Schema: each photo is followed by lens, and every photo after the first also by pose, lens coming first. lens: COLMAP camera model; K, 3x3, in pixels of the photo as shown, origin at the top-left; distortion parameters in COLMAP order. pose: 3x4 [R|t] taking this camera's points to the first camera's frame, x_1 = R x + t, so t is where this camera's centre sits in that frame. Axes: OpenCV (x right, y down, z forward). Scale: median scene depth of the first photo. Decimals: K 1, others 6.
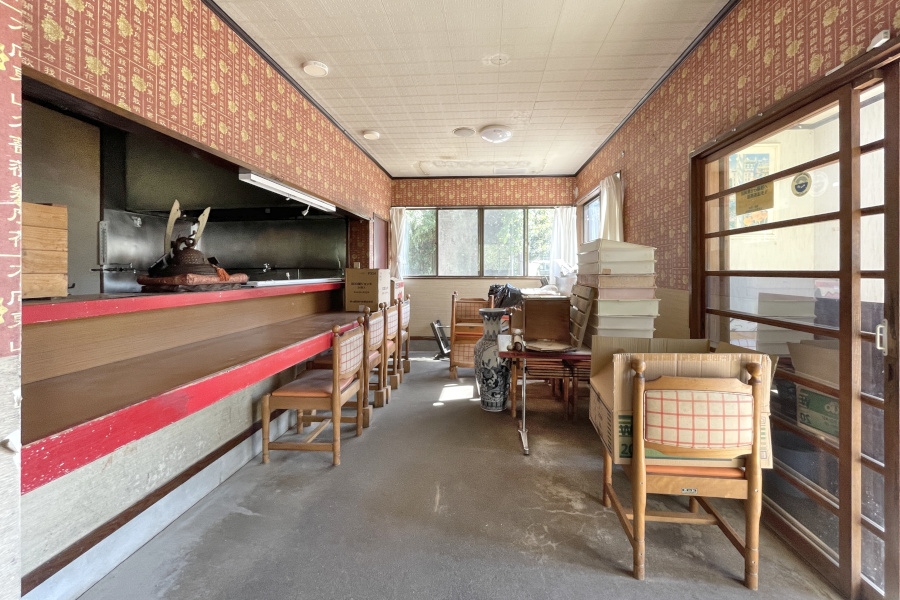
lens RADIAL K [[370.2, 0, 453.9], [0, 370.2, 273.8], [0, 0, 1]] dist [-0.000251, -0.000164]
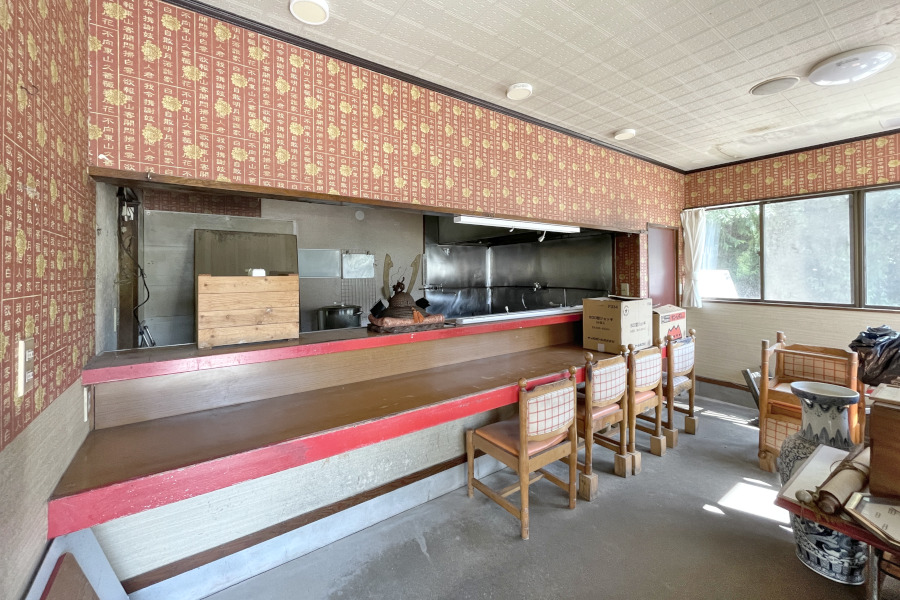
lens RADIAL K [[357.9, 0, 448.7], [0, 357.9, 271.6], [0, 0, 1]] dist [-0.001648, -0.000057]
pose [[0.646092, -0.002998, -0.763253, 0.151229], [-0.002264, 0.999980, -0.005844, -0.075816], [0.763256, 0.005503, 0.646073, 0.225166]]
